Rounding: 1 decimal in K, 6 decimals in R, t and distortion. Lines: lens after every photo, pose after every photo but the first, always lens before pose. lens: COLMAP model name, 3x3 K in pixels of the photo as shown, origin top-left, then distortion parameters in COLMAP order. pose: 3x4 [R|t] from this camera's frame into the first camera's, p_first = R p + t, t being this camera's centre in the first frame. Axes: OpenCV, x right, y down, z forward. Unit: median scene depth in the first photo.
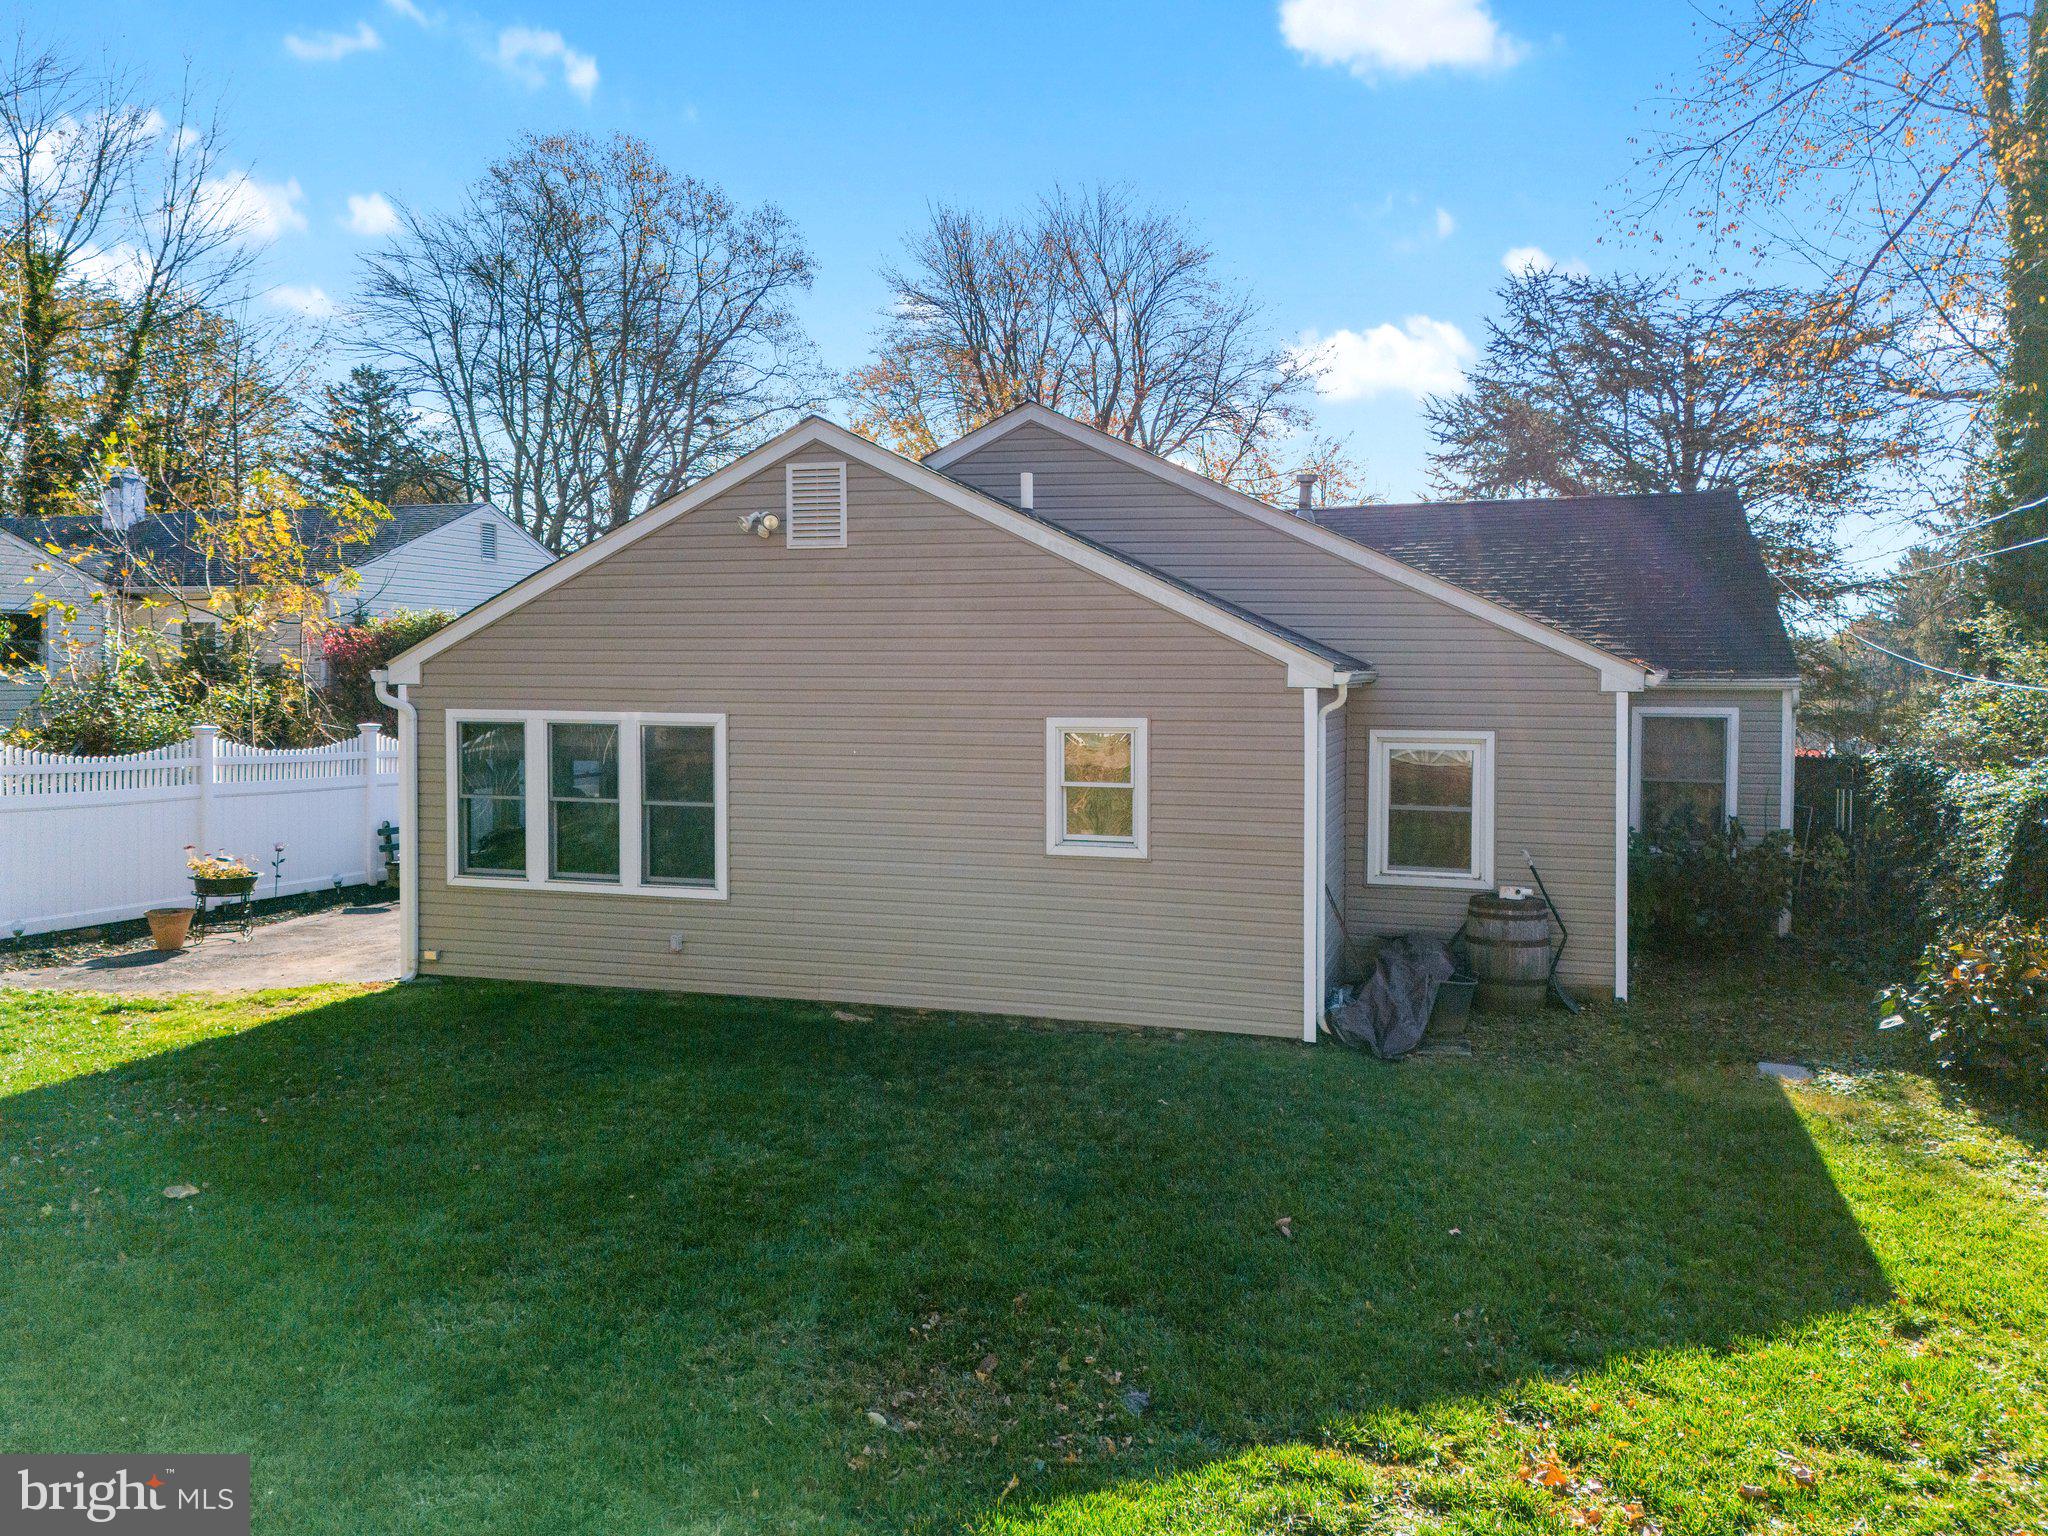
lens RADIAL K [[1498.9, 0, 1032.8], [0, 1498.9, 765.0], [0, 0, 1]] dist [0.019381, -0.013977]
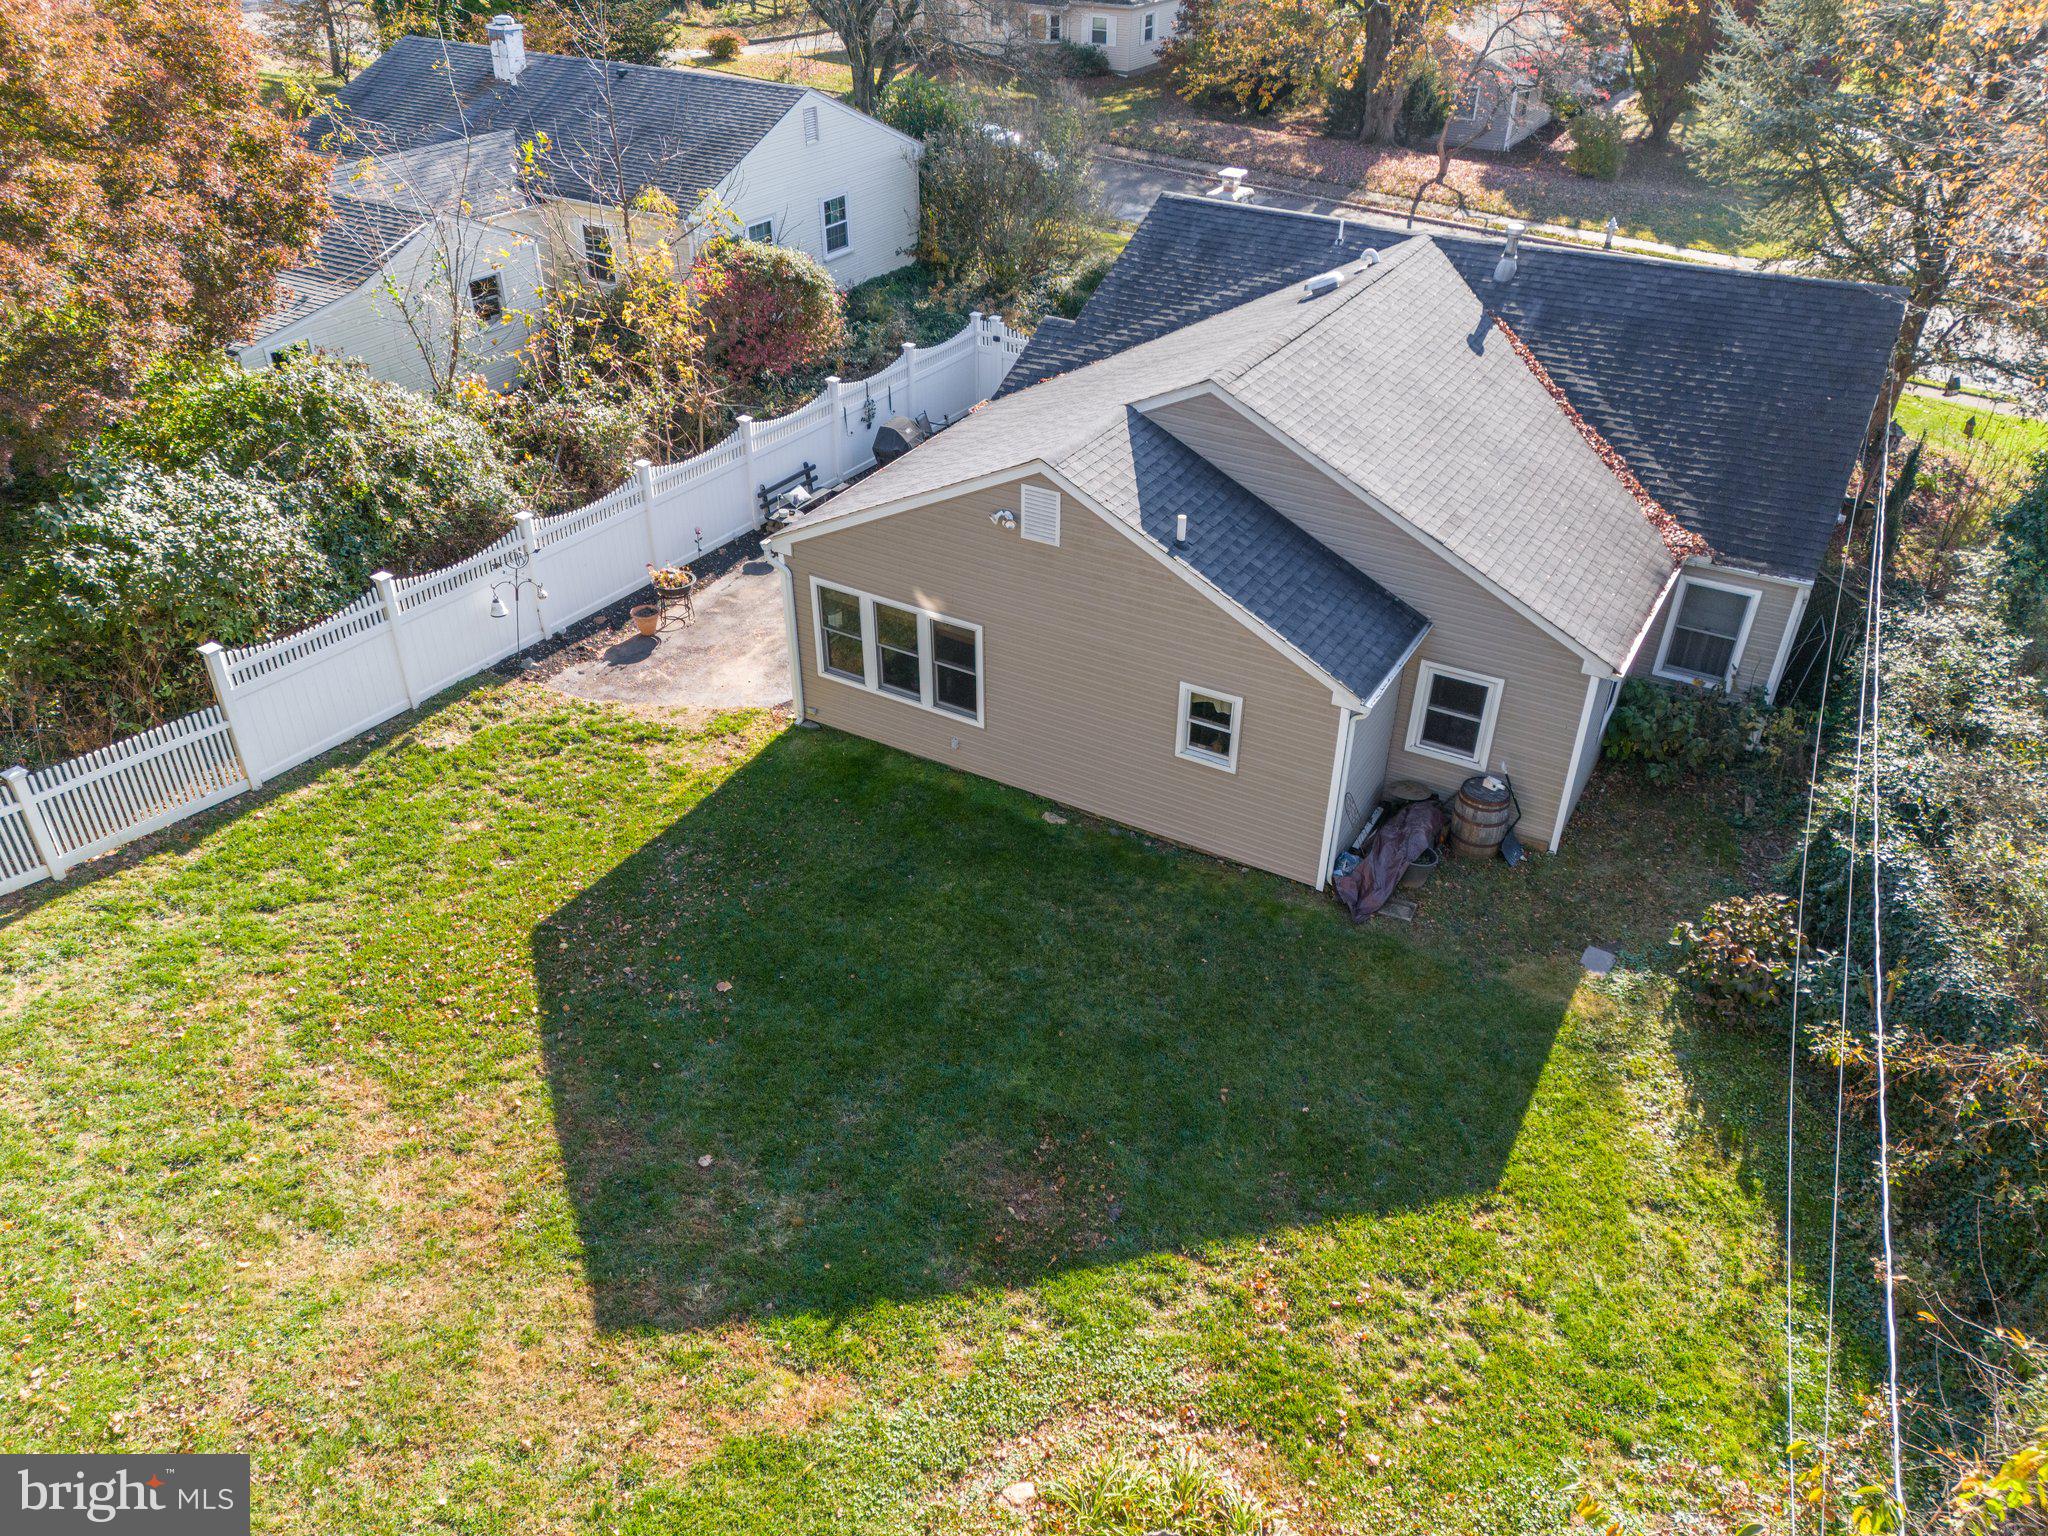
lens RADIAL K [[1498.9, 0, 1026.1], [0, 1498.9, 773.4], [0, 0, 1]] dist [0.019381, -0.013977]
pose [[0.975619, 0.125406, -0.180113, 0.133773], [-0.010271, 0.845861, 0.533304, -0.719658], [0.219230, -0.518452, 0.826527, -0.339571]]
